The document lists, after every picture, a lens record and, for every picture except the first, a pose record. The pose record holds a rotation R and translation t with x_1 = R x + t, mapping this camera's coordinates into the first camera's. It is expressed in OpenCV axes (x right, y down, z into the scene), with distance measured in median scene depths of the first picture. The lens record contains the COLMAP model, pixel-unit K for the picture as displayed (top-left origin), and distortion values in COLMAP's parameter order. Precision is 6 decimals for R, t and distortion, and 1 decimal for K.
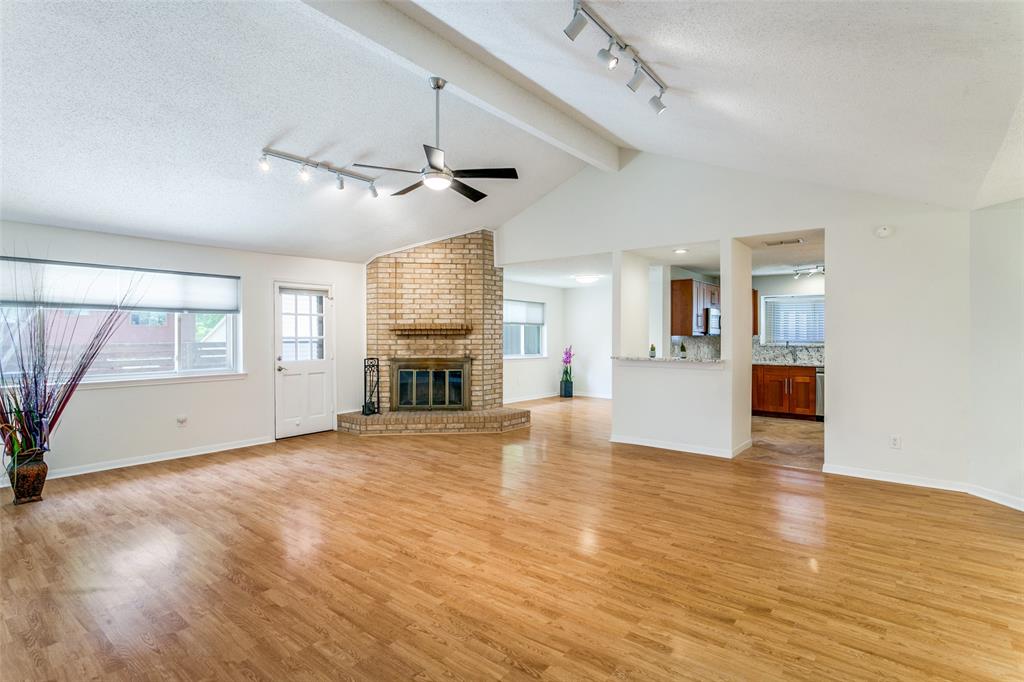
lens RADIAL K [[505.0, 0, 511.6], [0, 505.0, 338.5], [0, 0, 1]] dist [-0.006327, 0.001404]
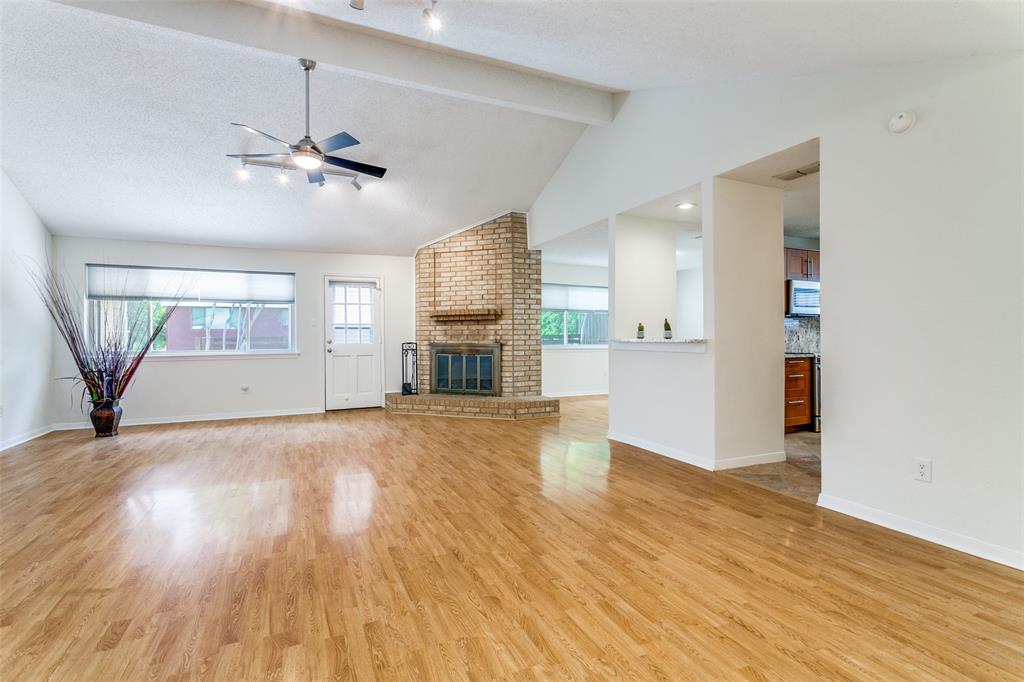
lens RADIAL K [[482.4, 0, 510.6], [0, 482.4, 338.7], [0, 0, 1]] dist [0.005584, -0.000199]
pose [[0.892215, -0.002865, -0.451603, 0.429202], [0.002680, 0.999996, -0.001049, 0.035763], [0.451604, -0.000274, 0.892219, 0.195500]]
